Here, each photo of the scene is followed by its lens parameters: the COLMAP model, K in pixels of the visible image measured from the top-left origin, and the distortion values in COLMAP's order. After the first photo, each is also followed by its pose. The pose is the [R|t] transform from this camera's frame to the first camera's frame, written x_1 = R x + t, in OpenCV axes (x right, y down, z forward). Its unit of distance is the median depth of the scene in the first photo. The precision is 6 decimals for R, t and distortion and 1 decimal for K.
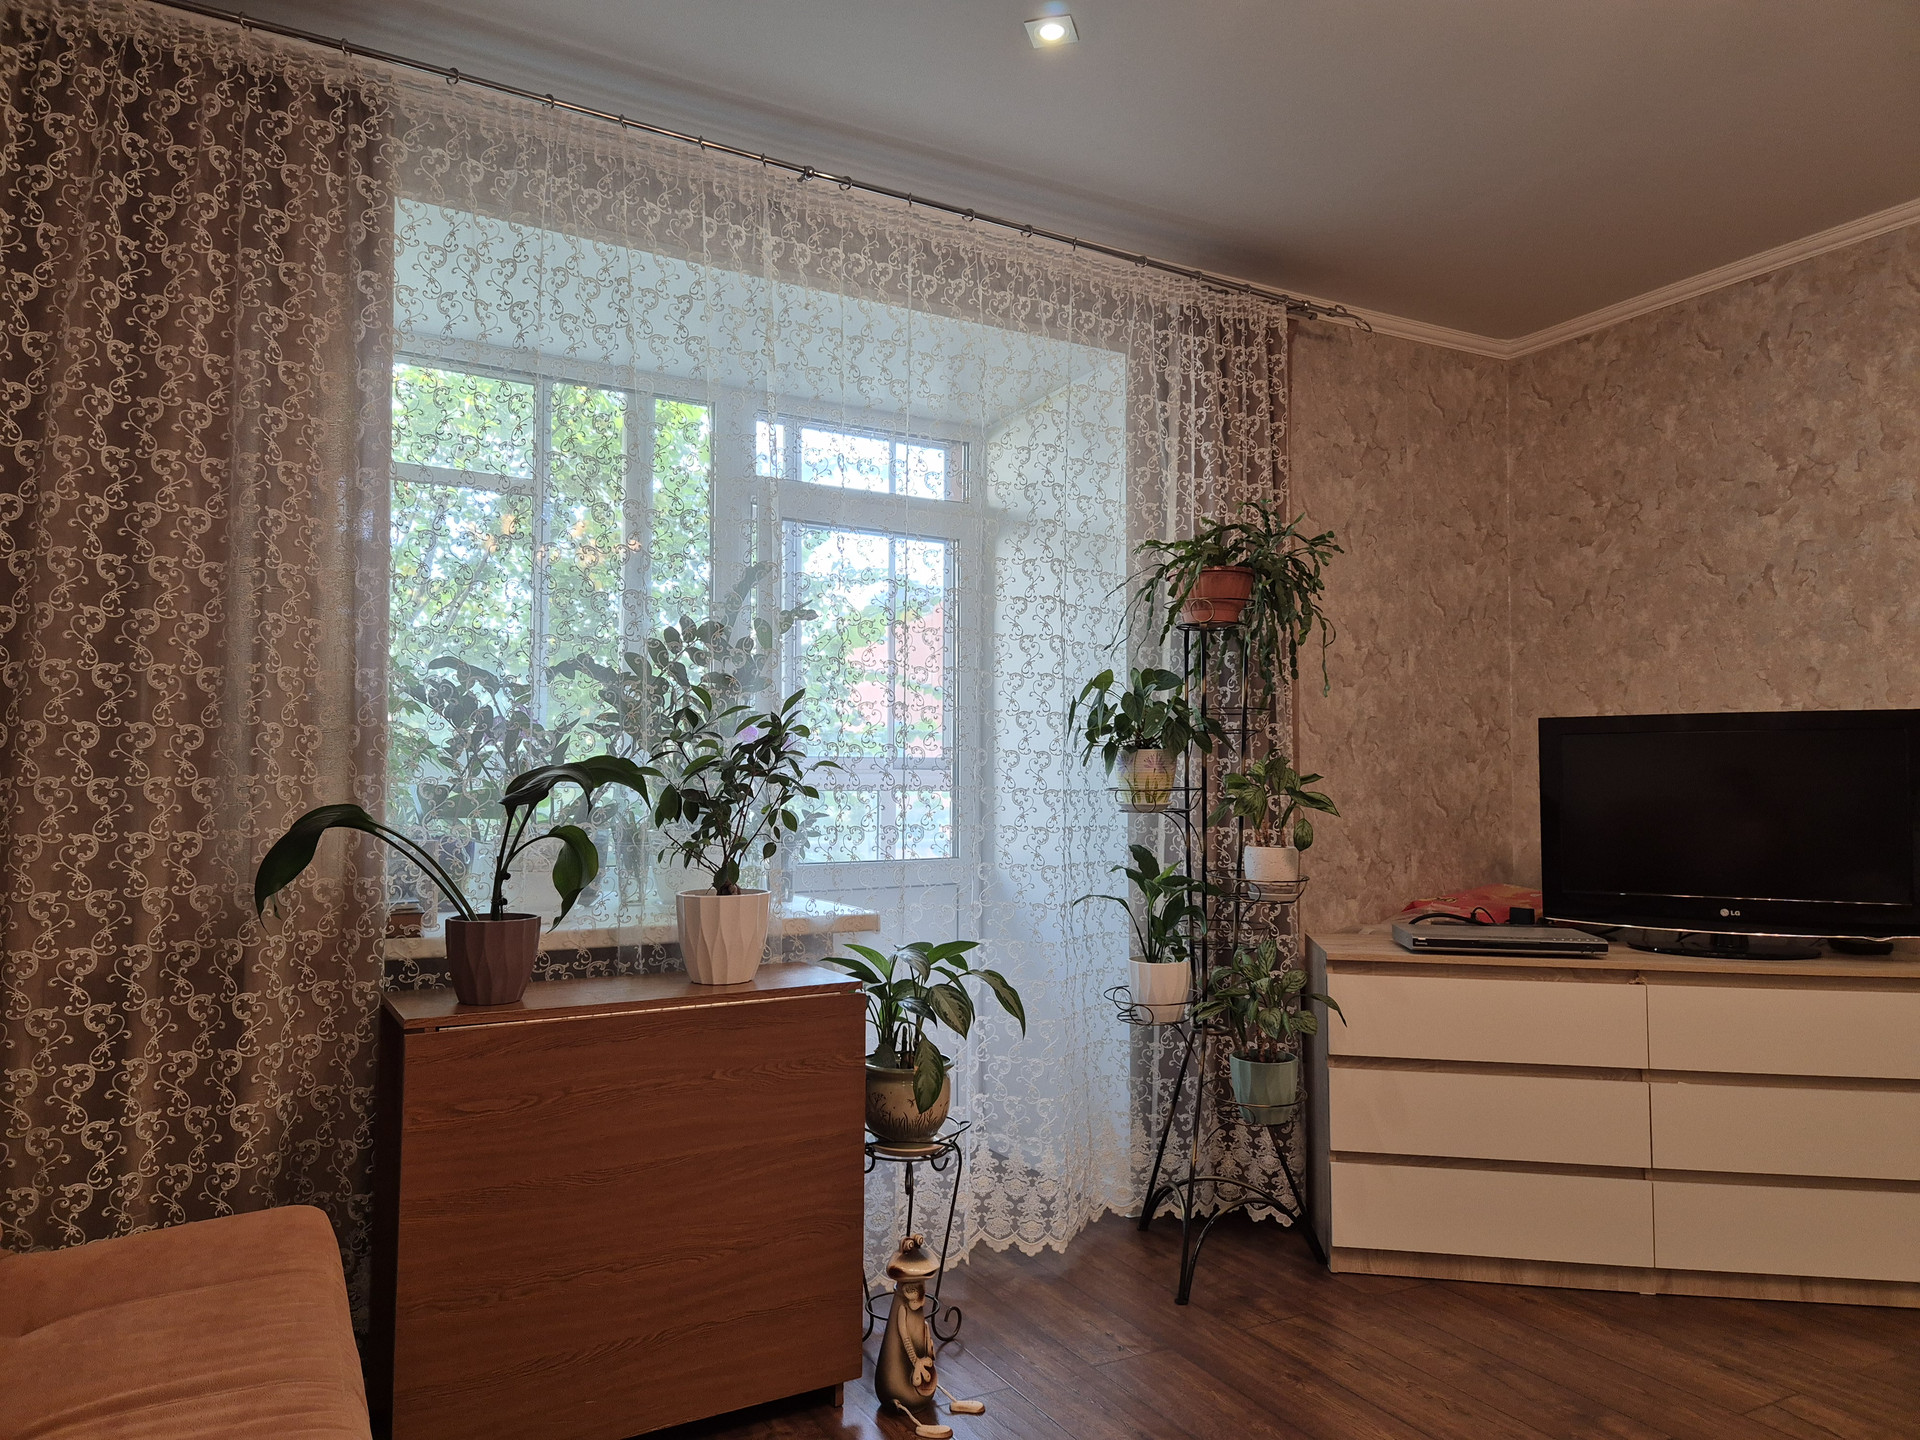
lens RADIAL K [[1295.3, 0, 962.7], [0, 1295.3, 728.4], [0, 0, 1]] dist [0.074113, -0.060918]
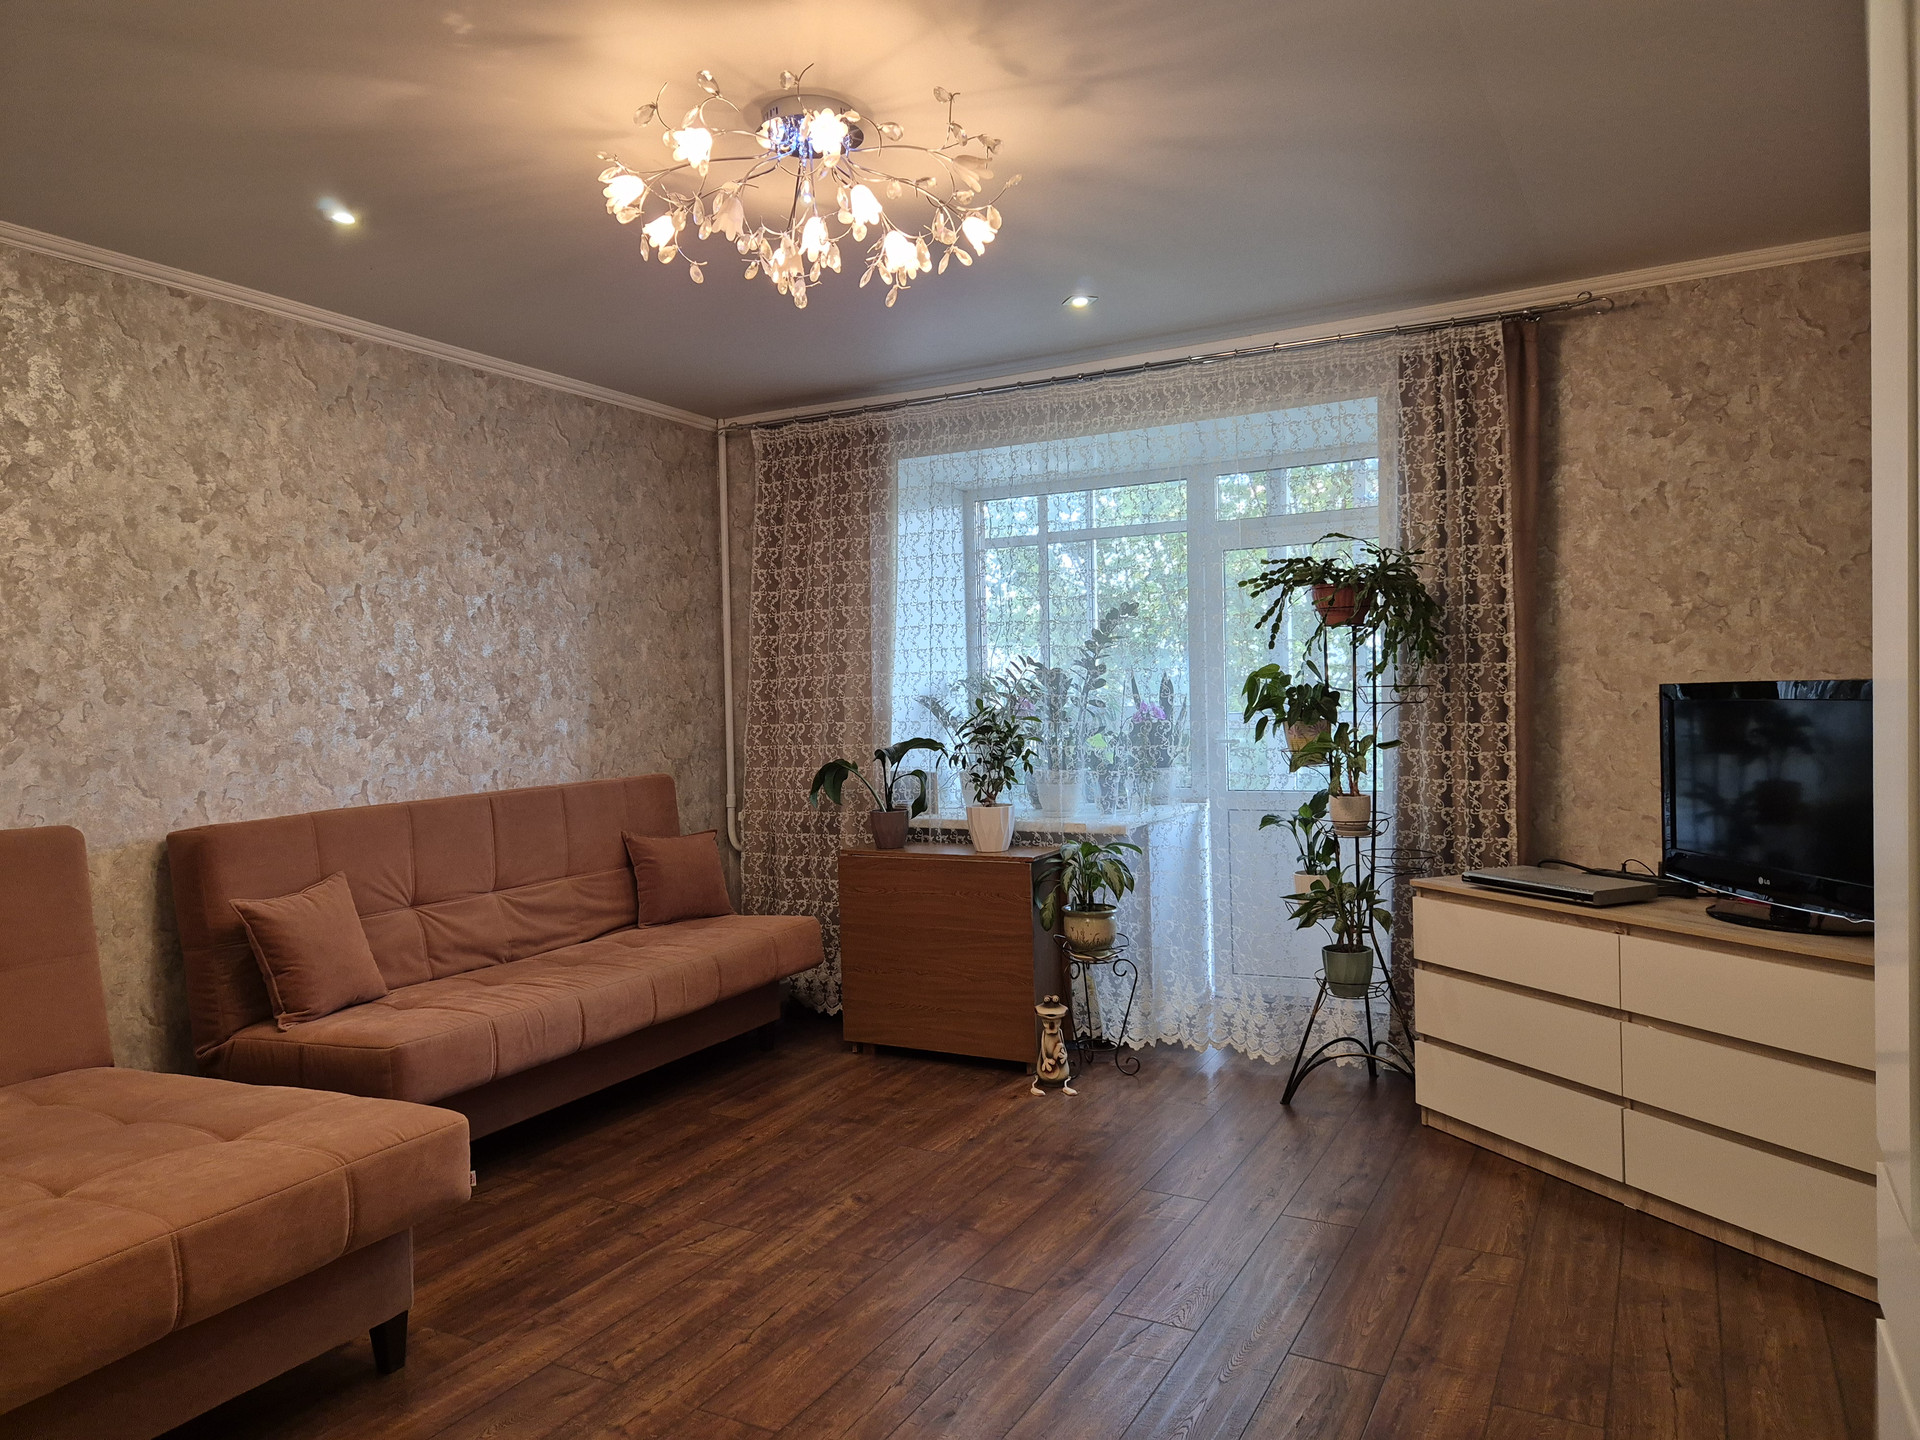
lens RADIAL K [[1295.3, 0, 956.7], [0, 1295.3, 728.7], [0, 0, 1]] dist [0.074113, -0.060918]
pose [[0.516115, 0.000238, -0.856519, 1.190709], [0.064288, 0.997168, 0.039015, -0.056322], [0.854103, -0.075200, 0.514638, -0.030172]]
